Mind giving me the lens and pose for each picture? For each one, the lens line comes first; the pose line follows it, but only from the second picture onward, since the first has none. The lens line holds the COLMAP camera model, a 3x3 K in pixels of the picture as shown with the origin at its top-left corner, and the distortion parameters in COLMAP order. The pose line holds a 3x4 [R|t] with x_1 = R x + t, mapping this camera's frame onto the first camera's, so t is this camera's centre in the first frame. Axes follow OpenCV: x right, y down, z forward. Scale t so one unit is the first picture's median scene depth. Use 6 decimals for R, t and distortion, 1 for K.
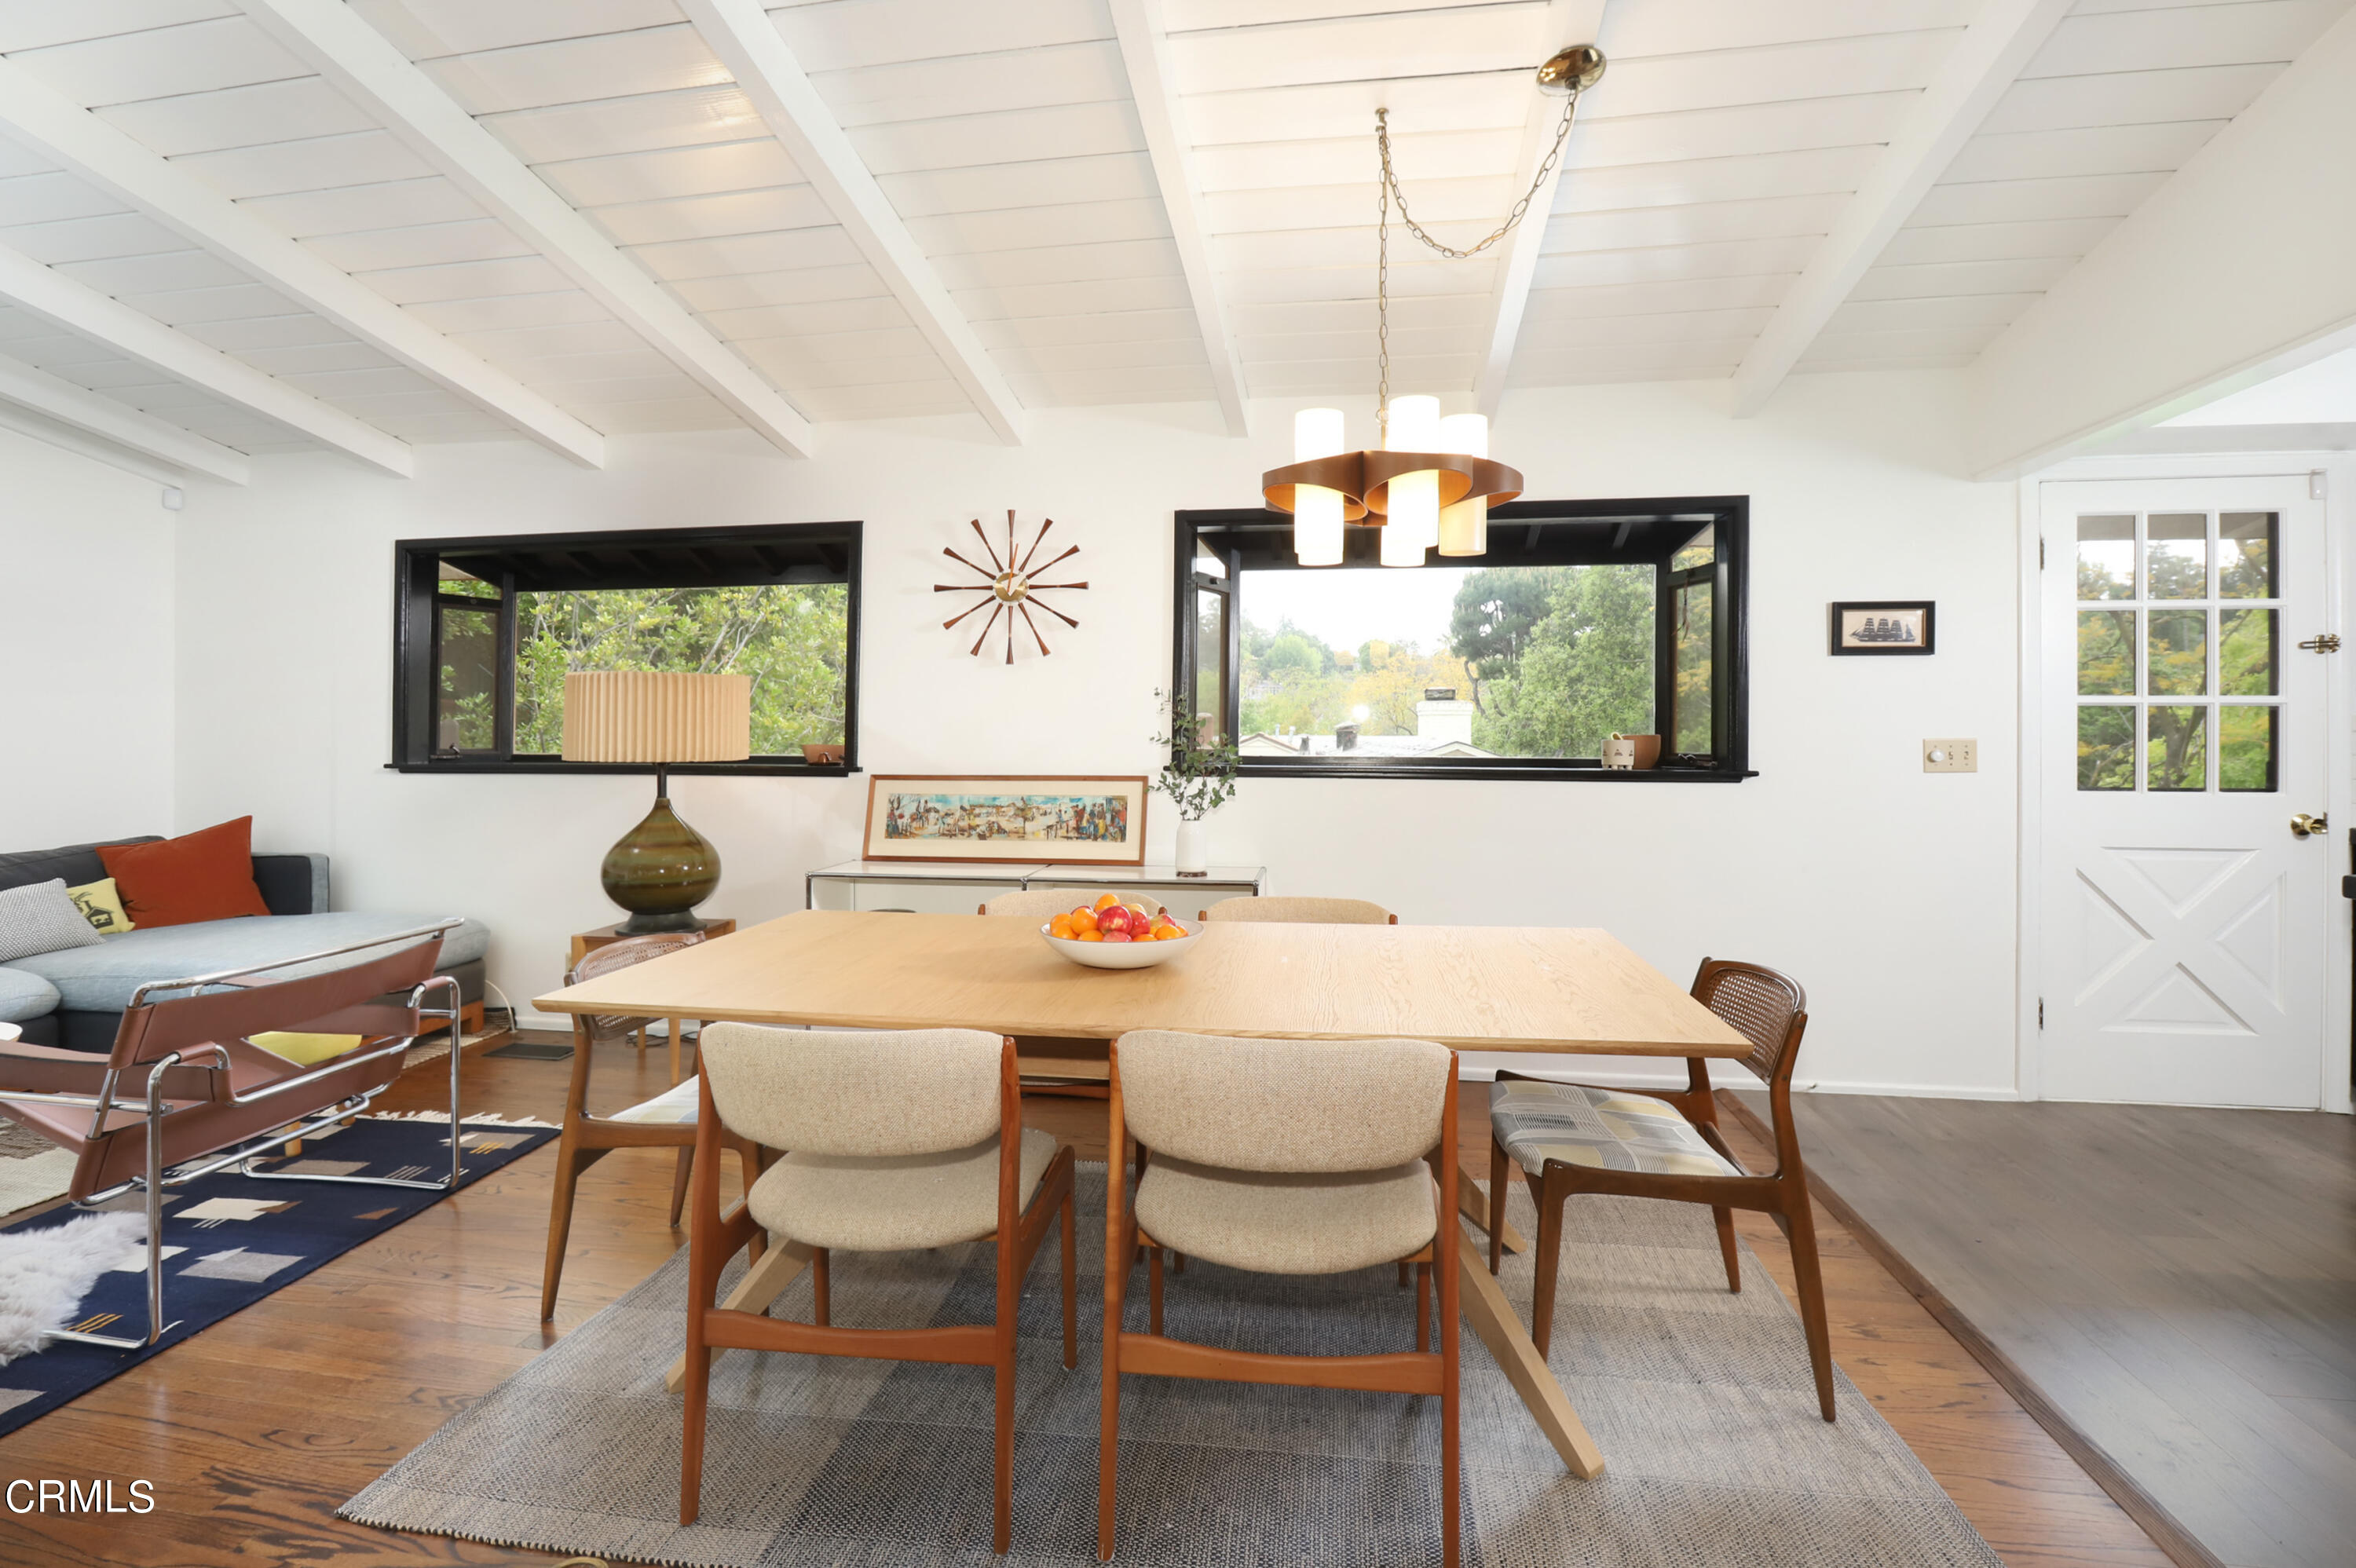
lens RADIAL K [[994.1, 0, 1177.8], [0, 994.1, 693.4], [0, 0, 1]] dist [-0.044253, 0.000031]
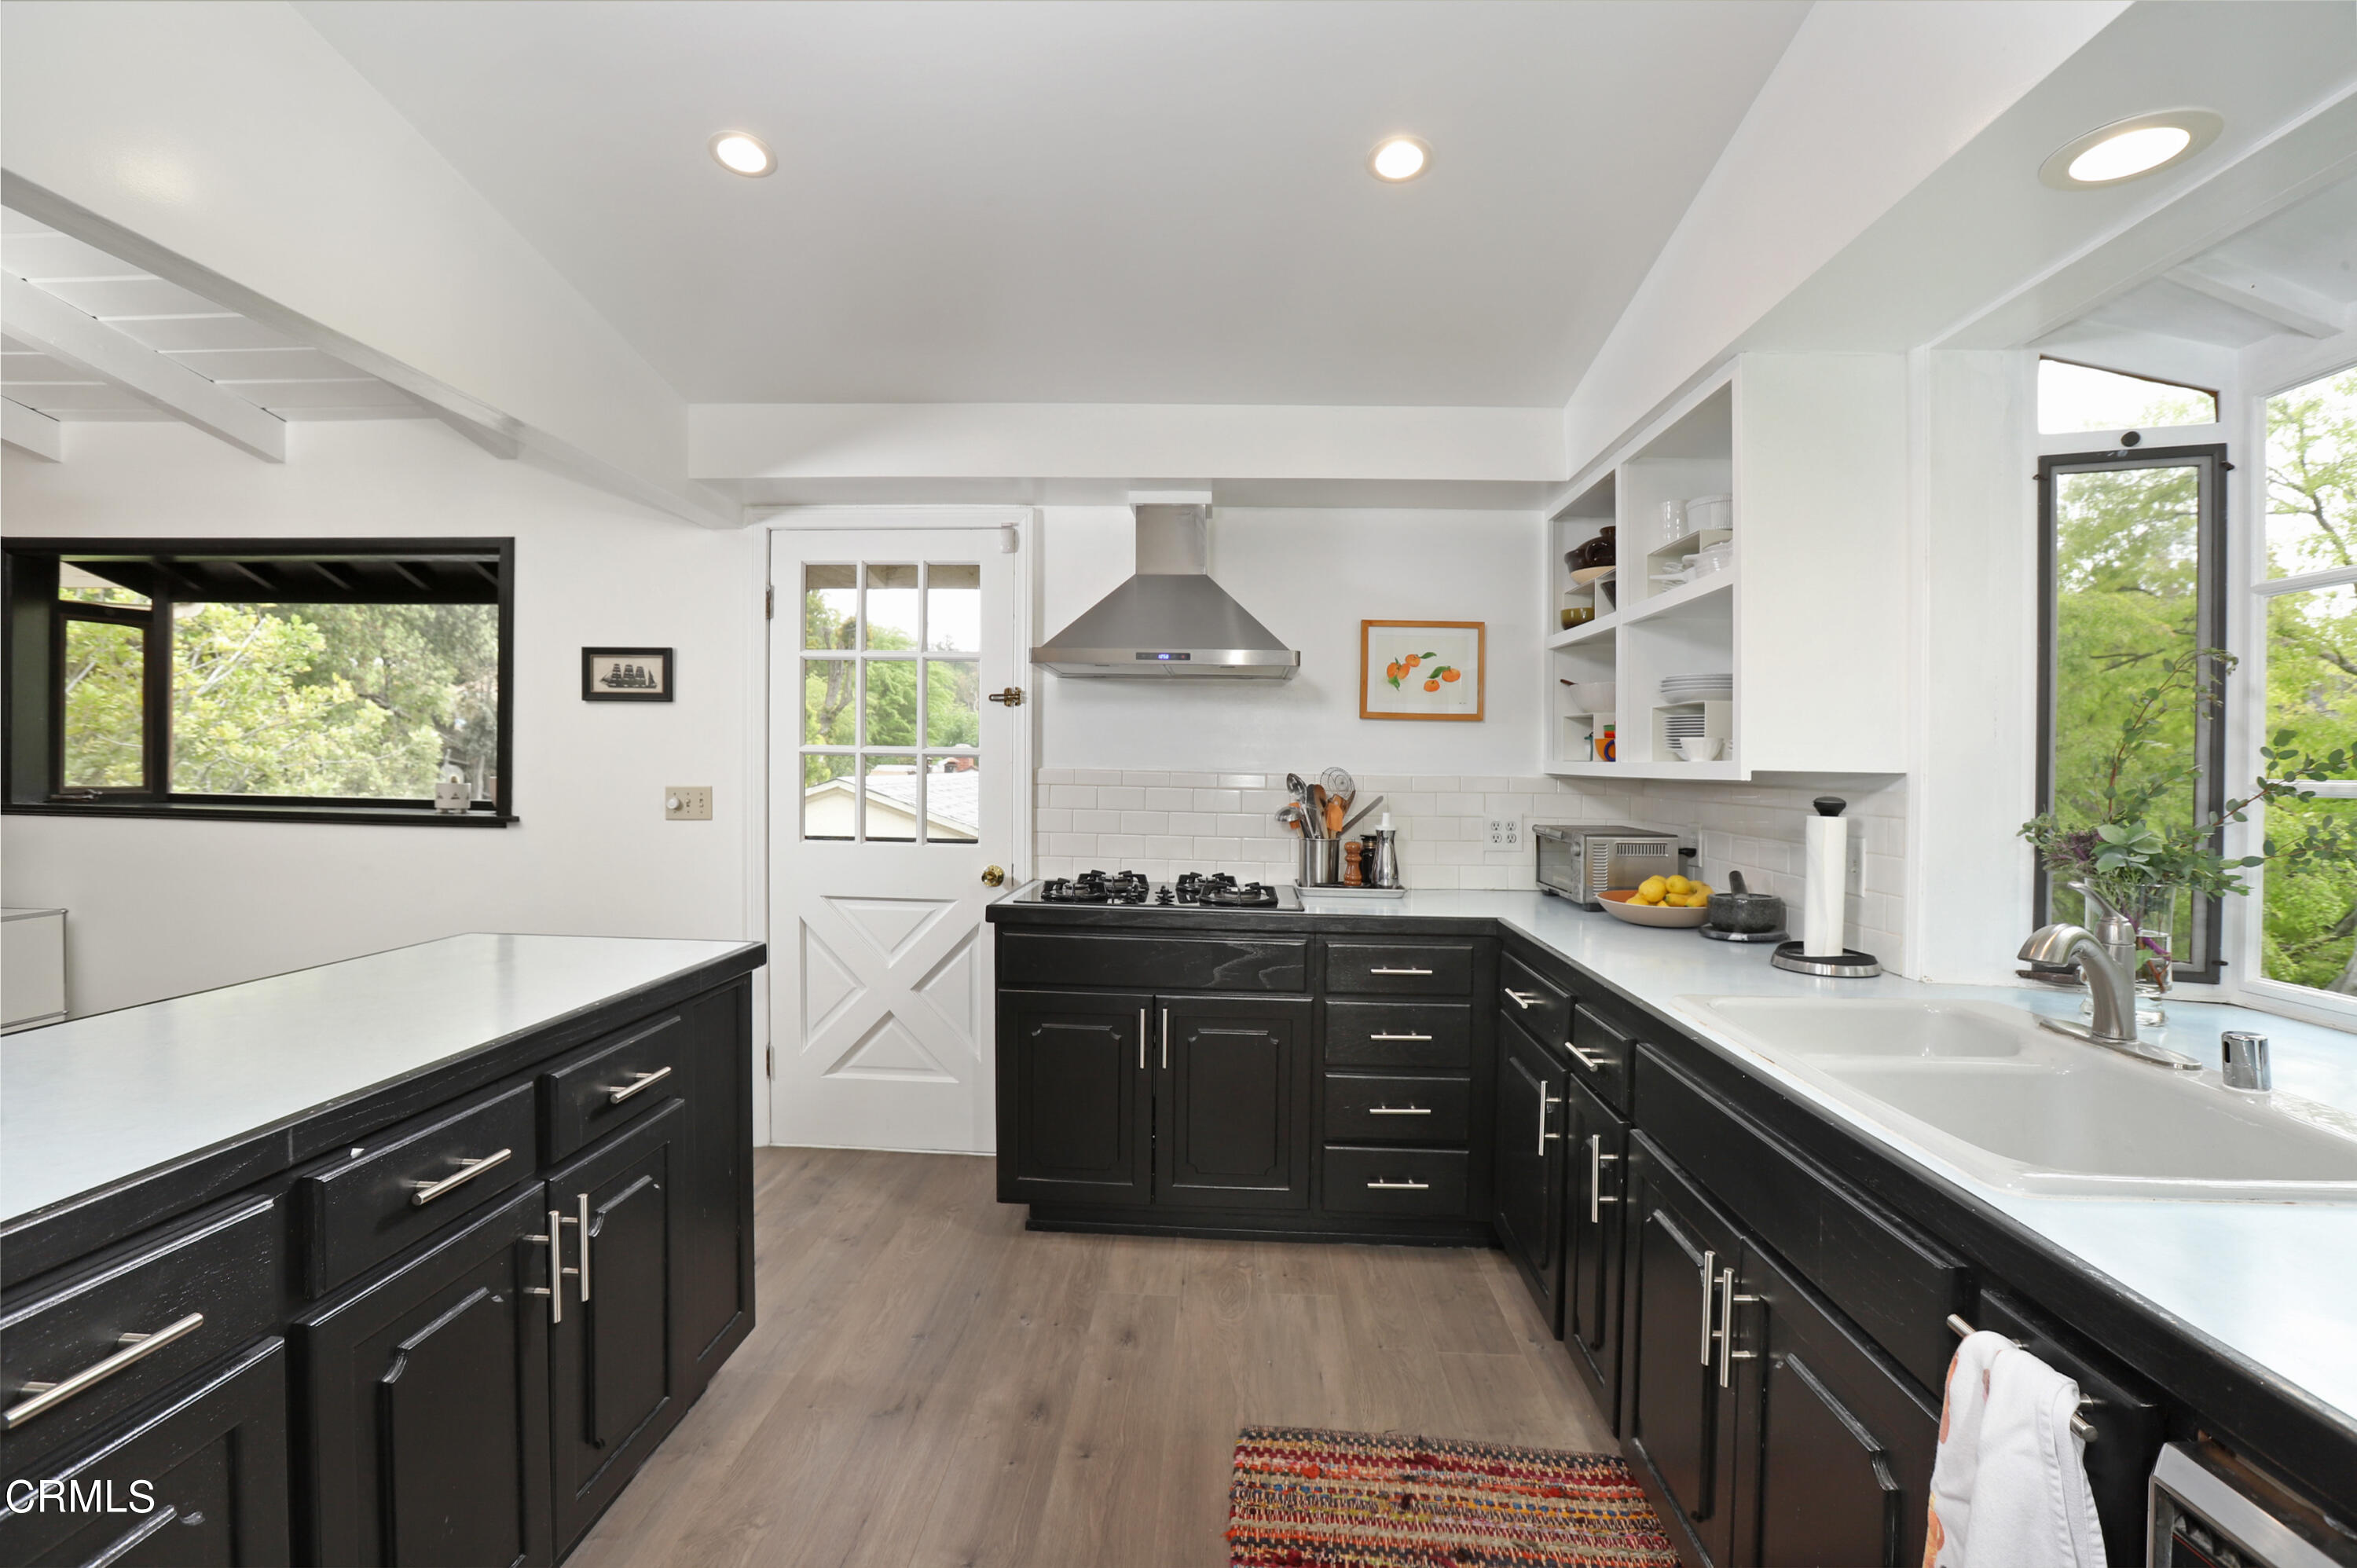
lens RADIAL K [[1052.7, 0, 1178.5], [0, 1052.7, 754.8], [0, 0, 1]] dist [-0.045294, 0.000325]
pose [[0.986790, 0.011708, 0.161580, 1.115648], [-0.014729, 0.999738, 0.017514, -0.011961], [-0.161332, -0.019662, 0.986704, -0.138590]]
